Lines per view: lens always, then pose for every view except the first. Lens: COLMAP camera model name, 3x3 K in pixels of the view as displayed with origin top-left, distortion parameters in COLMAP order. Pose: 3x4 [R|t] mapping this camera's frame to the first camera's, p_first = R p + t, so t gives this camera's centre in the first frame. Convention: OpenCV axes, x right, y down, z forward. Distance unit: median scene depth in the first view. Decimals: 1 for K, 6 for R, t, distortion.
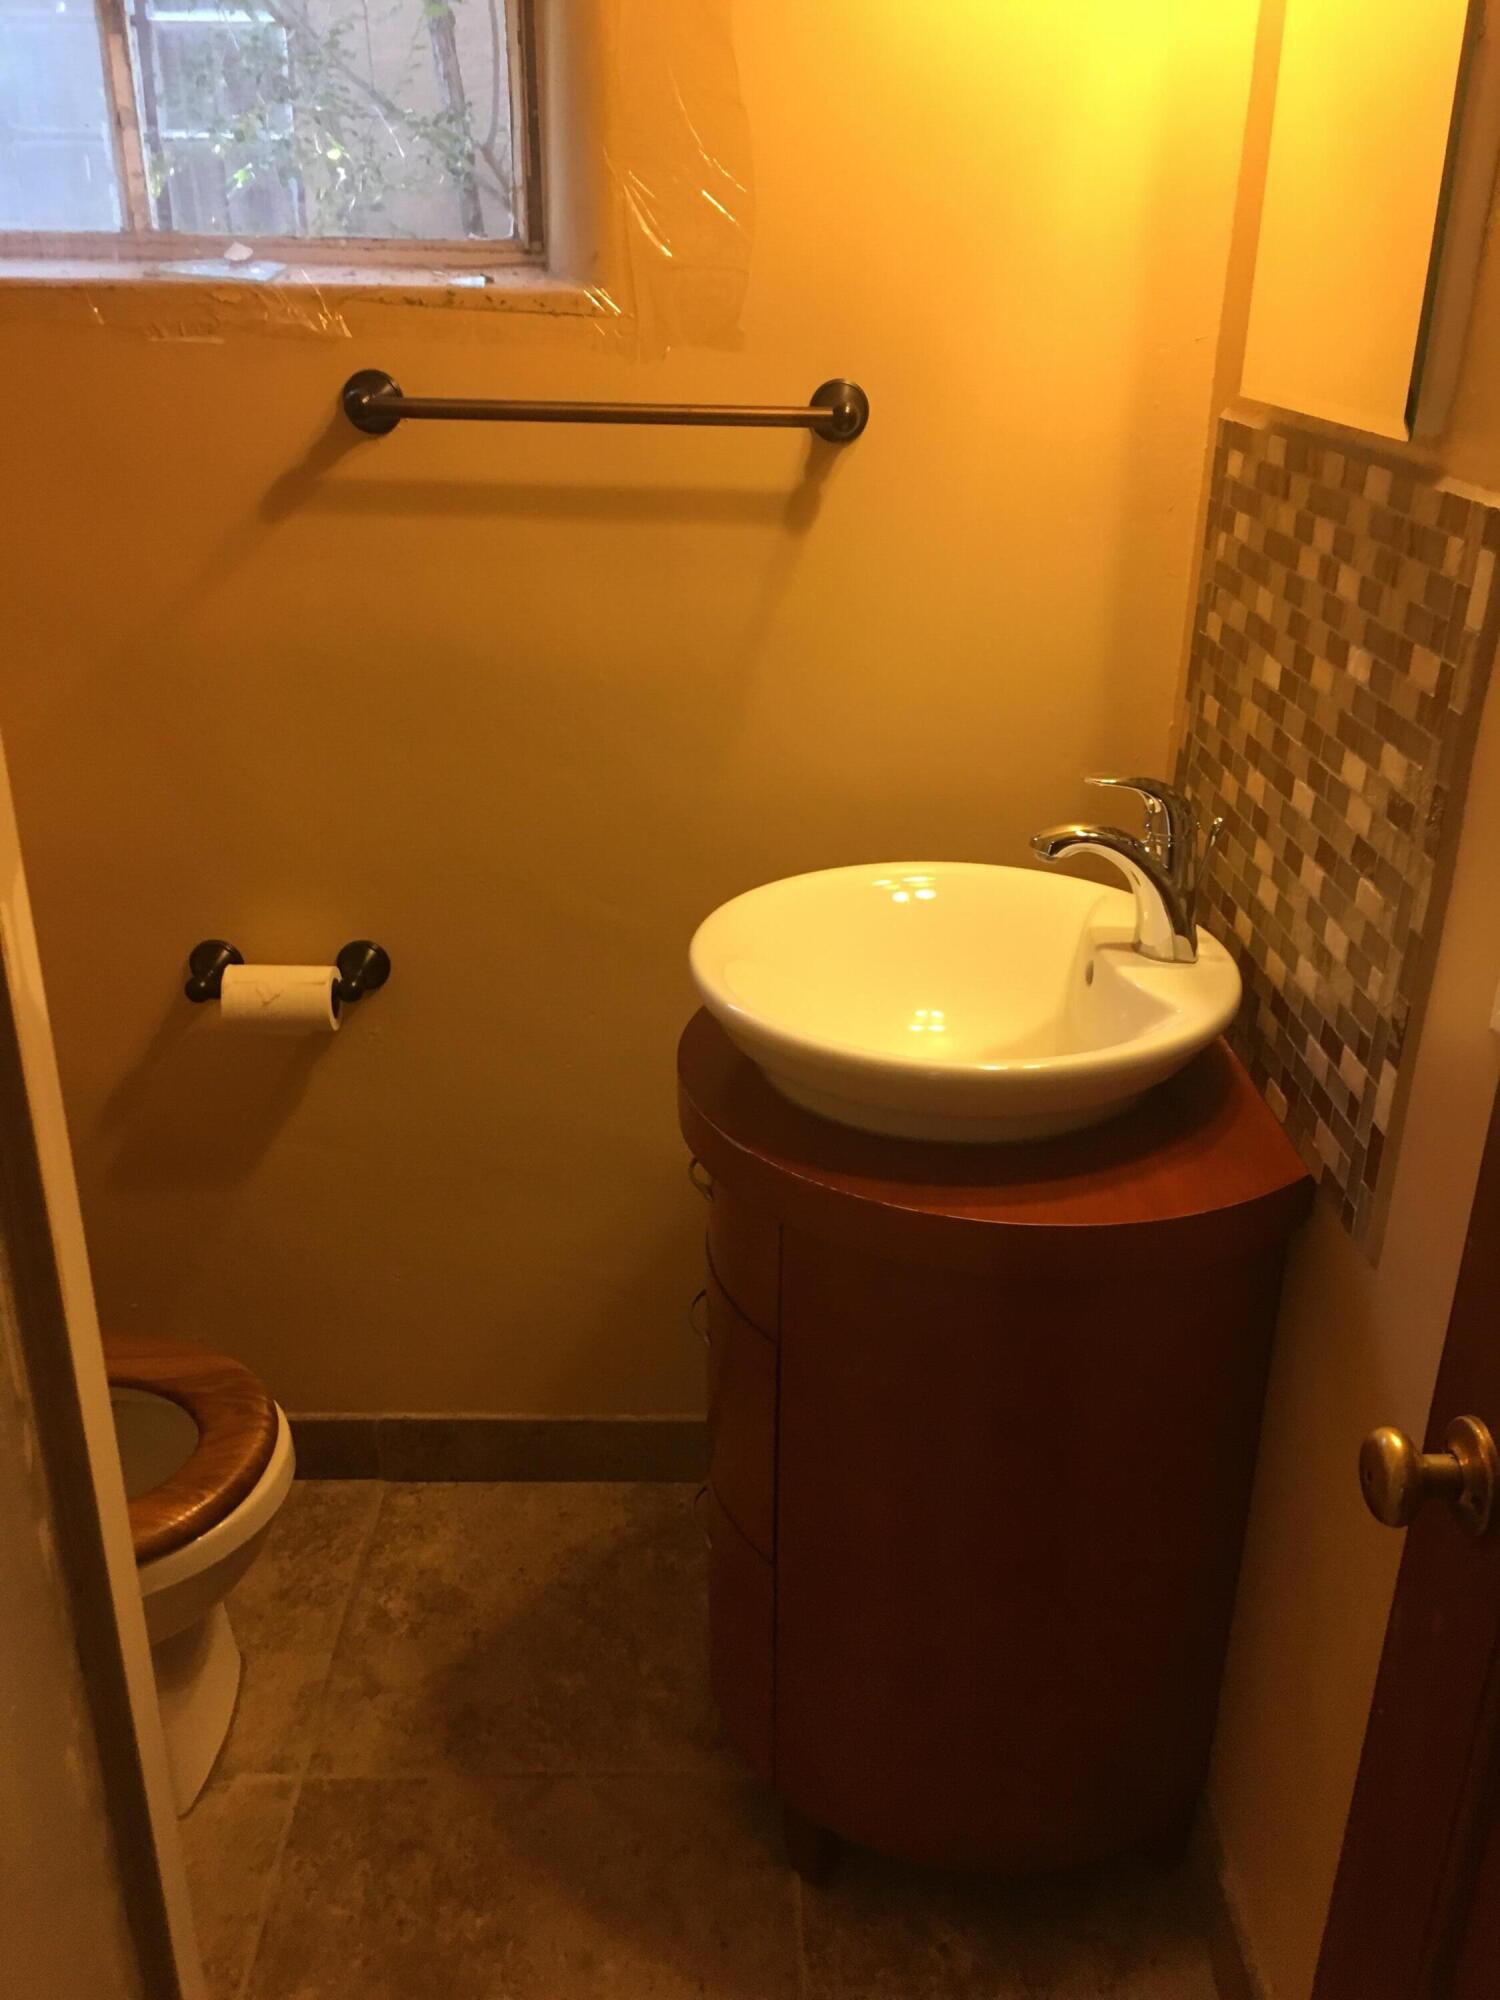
lens RADIAL K [[1699.2, 0, 750.8], [0, 1699.2, 997.4], [0, 0, 1]] dist [0.044911, -0.000124]
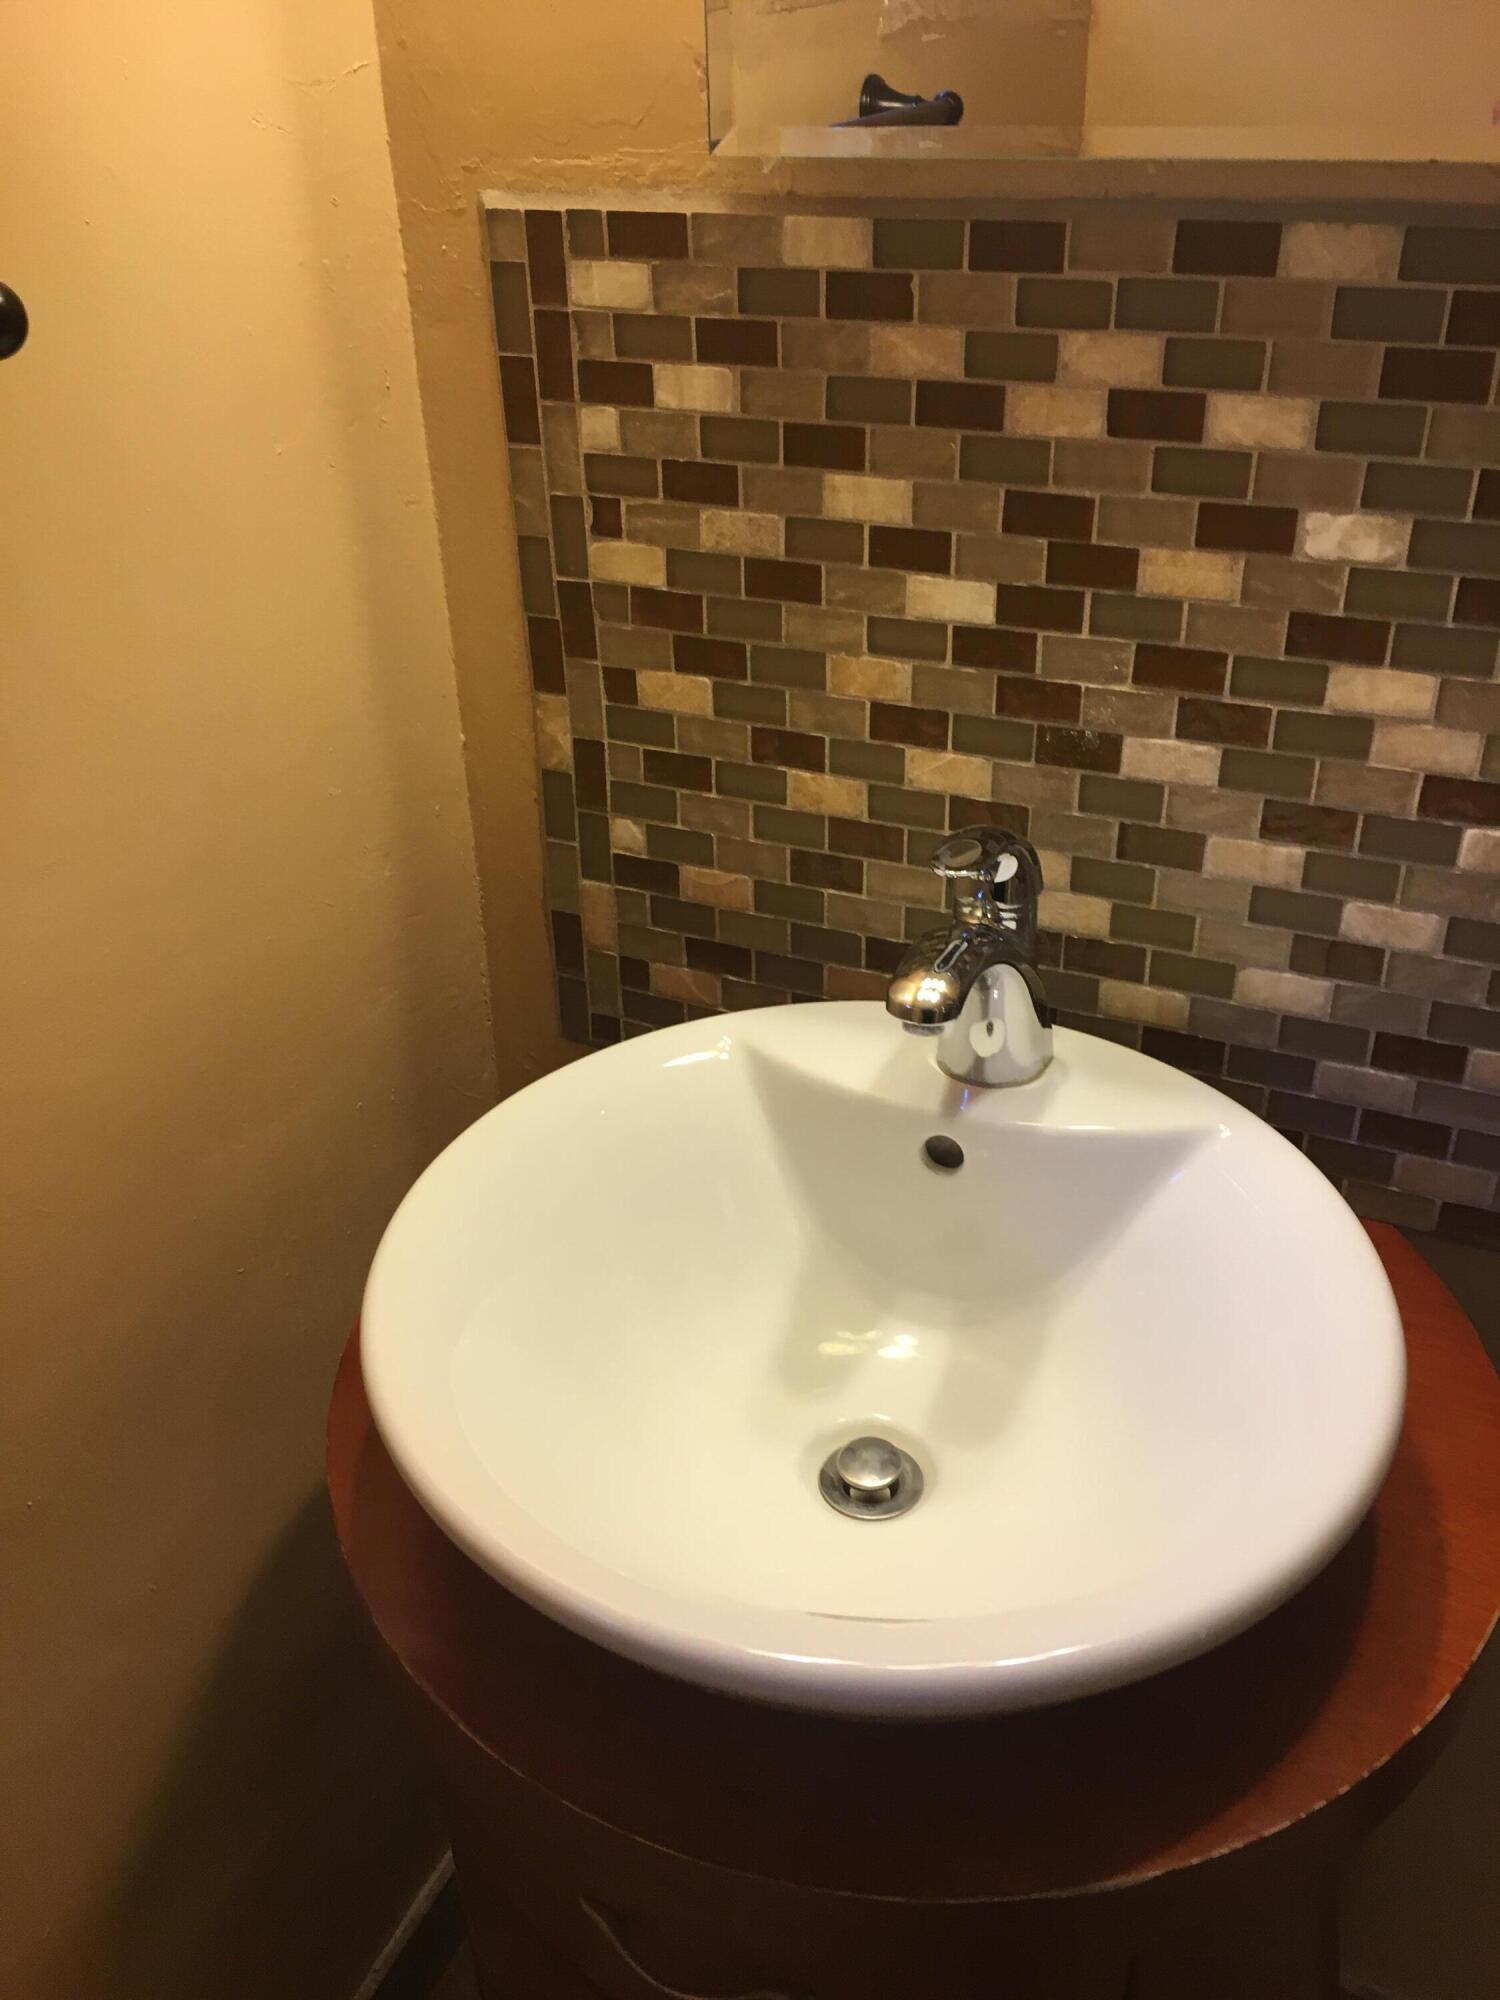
lens RADIAL K [[1699.2, 0, 751.5], [0, 1699.2, 1010.4], [0, 0, 1]] dist [0.044911, -0.000124]
pose [[0.428596, -0.467599, 0.773082, -0.277021], [0.381180, 0.869360, 0.314507, -0.277492], [-0.819150, 0.159887, 0.550844, 0.720988]]
